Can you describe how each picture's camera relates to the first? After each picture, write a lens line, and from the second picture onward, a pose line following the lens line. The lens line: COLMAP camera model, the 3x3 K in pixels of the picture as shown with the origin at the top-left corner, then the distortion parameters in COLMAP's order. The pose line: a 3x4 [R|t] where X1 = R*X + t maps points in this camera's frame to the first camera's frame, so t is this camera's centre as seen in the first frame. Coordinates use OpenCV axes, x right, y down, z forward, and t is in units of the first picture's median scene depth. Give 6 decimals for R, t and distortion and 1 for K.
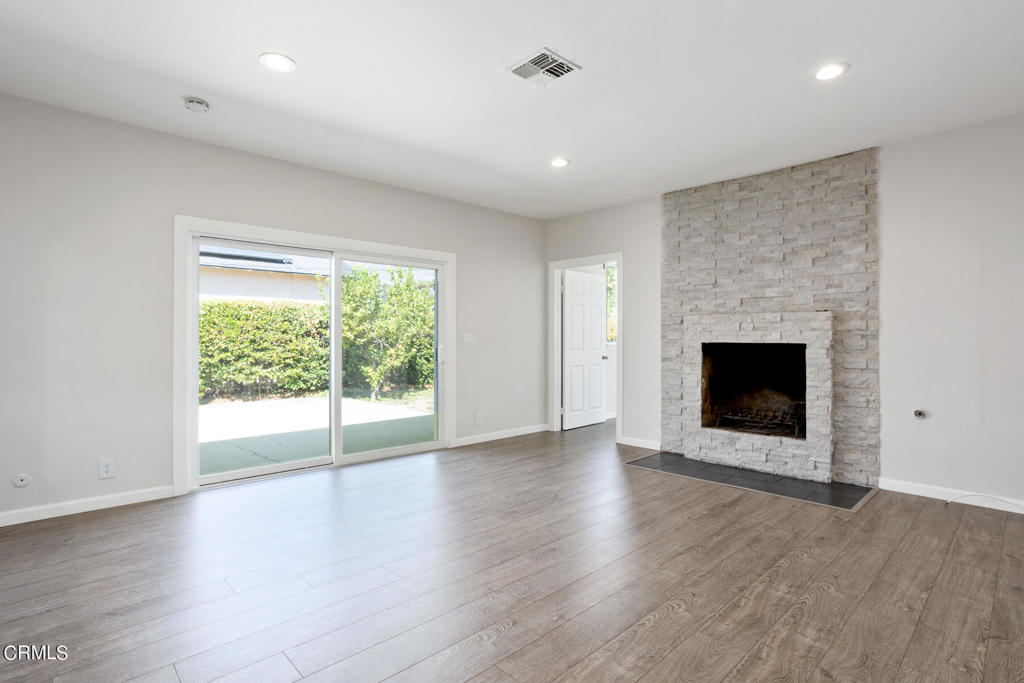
lens RADIAL K [[501.6, 0, 513.0], [0, 501.6, 340.2], [0, 0, 1]] dist [-0.028046, 0.002317]
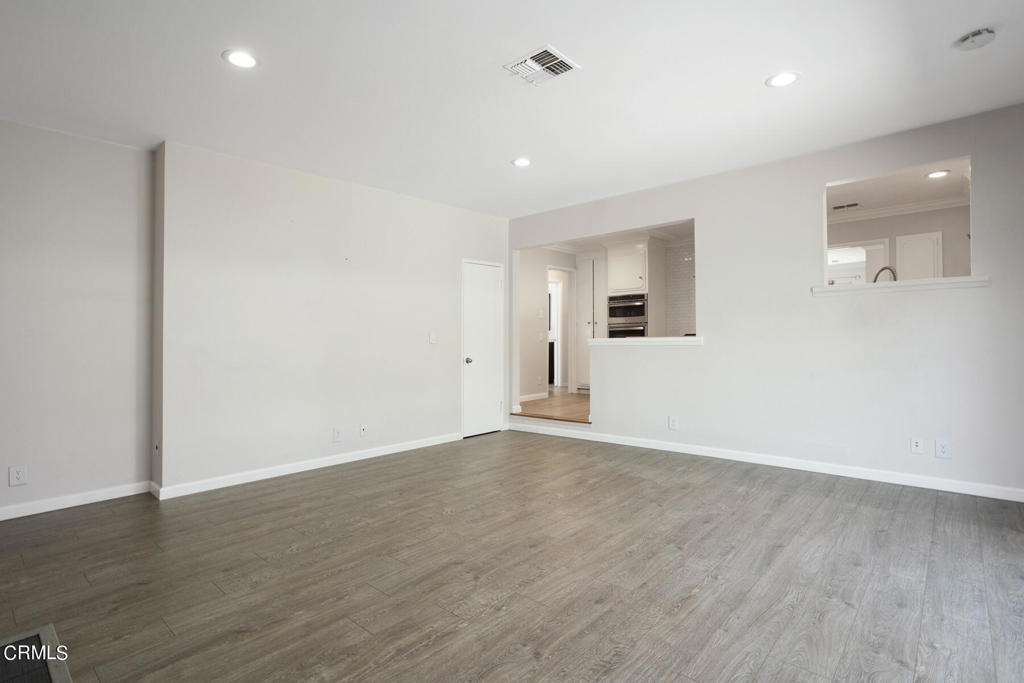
lens RADIAL K [[501.6, 0, 511.7], [0, 501.6, 338.7], [0, 0, 1]] dist [-0.028046, 0.002317]
pose [[-0.996444, 0.017655, -0.082384, 0.201417], [0.017652, 0.999844, 0.000774, 0.000437], [0.082384, -0.000683, -0.996600, 2.044329]]
